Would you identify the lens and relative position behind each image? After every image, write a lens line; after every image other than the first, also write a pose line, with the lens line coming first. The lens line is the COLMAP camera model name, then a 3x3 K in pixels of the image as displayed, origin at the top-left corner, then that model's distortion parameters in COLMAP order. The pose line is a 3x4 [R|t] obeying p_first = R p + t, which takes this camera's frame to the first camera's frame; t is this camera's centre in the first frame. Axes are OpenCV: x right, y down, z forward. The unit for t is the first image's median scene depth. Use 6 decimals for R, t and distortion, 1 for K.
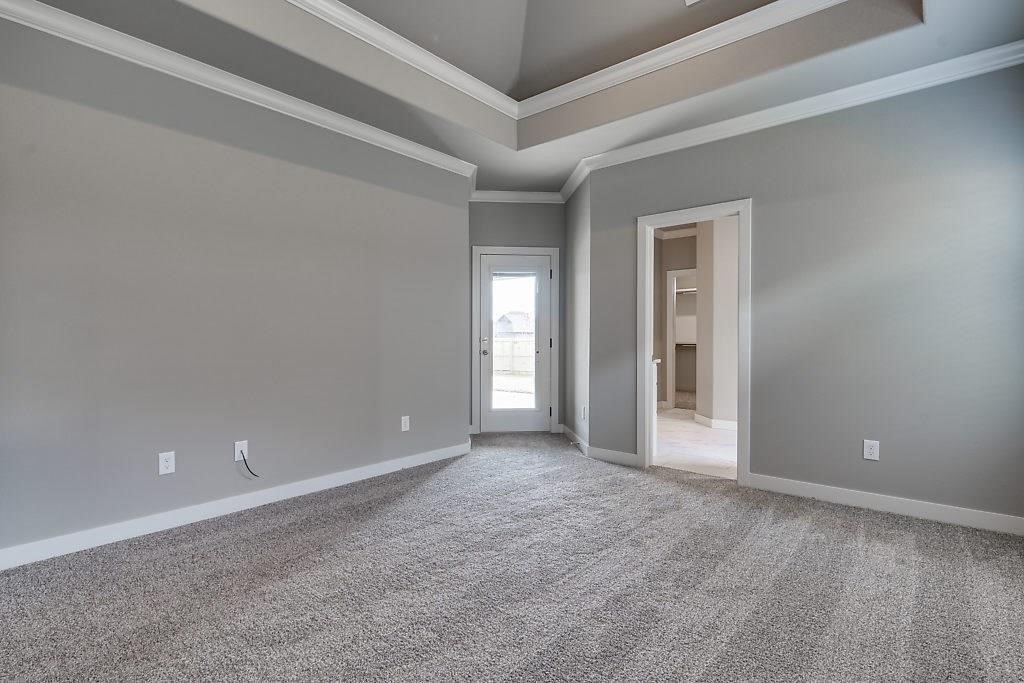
lens RADIAL K [[505.4, 0, 506.8], [0, 505.4, 336.7], [0, 0, 1]] dist [0.000308, -0.000100]
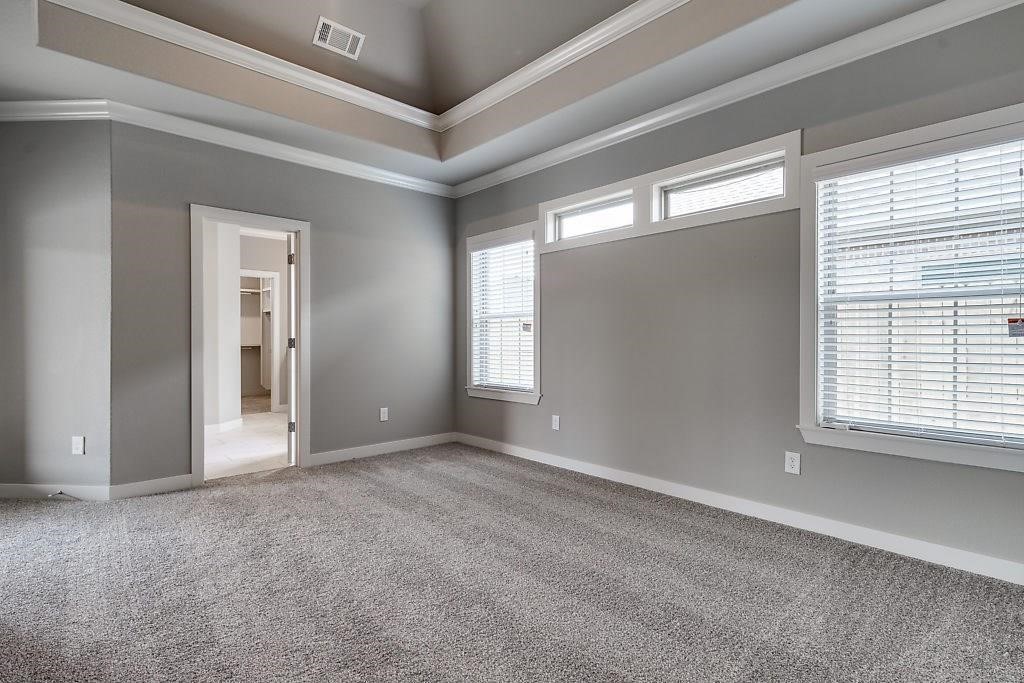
lens RADIAL K [[505.4, 0, 506.8], [0, 505.4, 336.7], [0, 0, 1]] dist [0.000308, -0.000100]
pose [[0.112785, -0.000363, 0.993619, -0.691818], [0.000300, 1.000000, 0.000331, -0.006588], [-0.993619, 0.000261, 0.112785, 0.442368]]
